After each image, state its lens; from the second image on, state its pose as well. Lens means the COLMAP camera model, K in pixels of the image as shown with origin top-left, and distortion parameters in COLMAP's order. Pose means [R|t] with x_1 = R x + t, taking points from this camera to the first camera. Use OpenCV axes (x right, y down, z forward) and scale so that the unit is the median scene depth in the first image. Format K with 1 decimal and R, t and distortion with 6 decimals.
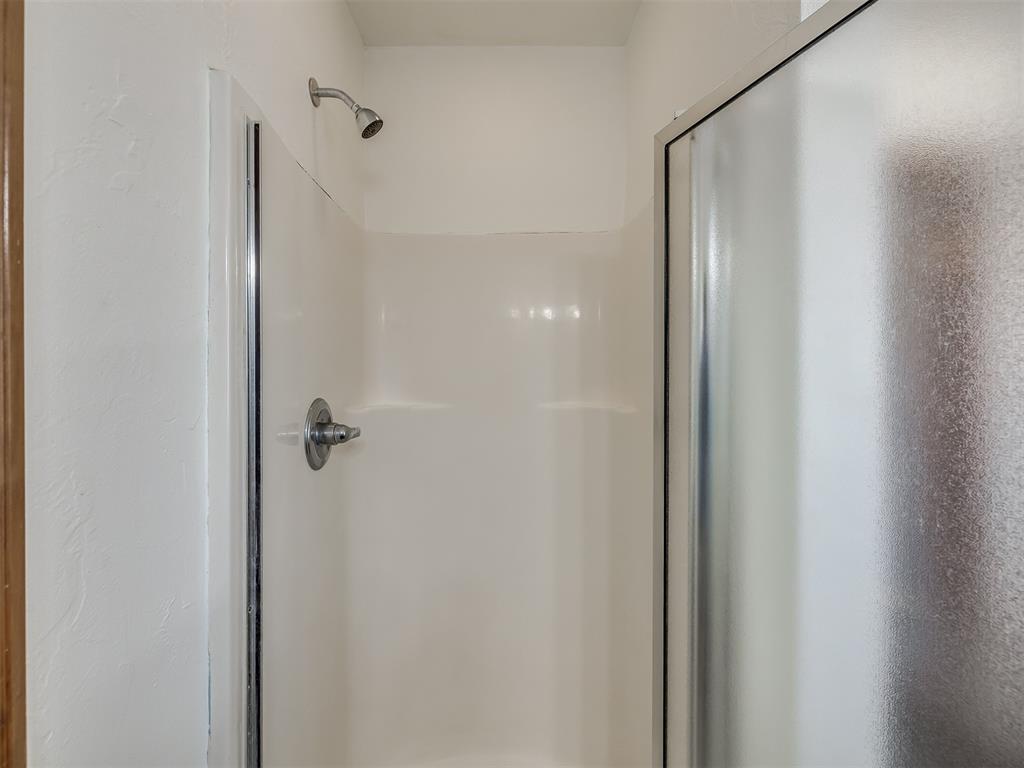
lens RADIAL K [[548.5, 0, 511.9], [0, 548.5, 376.4], [0, 0, 1]] dist [-0.002274, -0.000861]
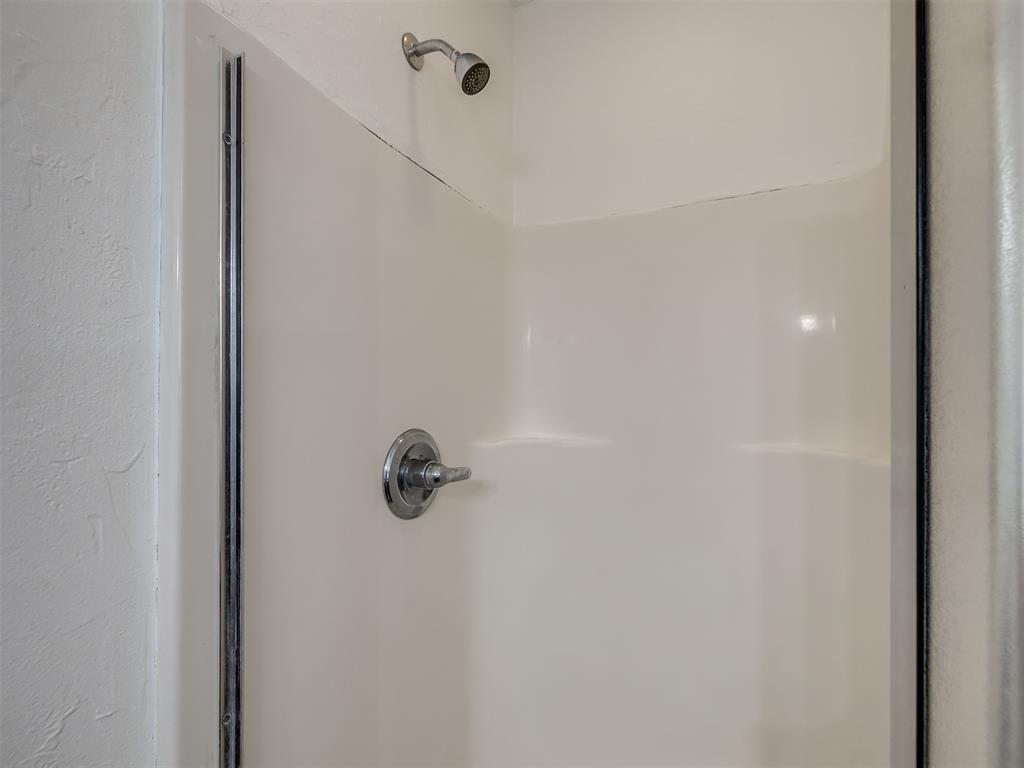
lens RADIAL K [[548.5, 0, 512.2], [0, 548.5, 394.9], [0, 0, 1]] dist [-0.002274, -0.000861]
pose [[0.900050, 0.000060, -0.435786, 0.125866], [-0.005904, 0.999910, -0.012056, -0.001031], [0.435746, 0.013424, 0.899970, 0.343528]]
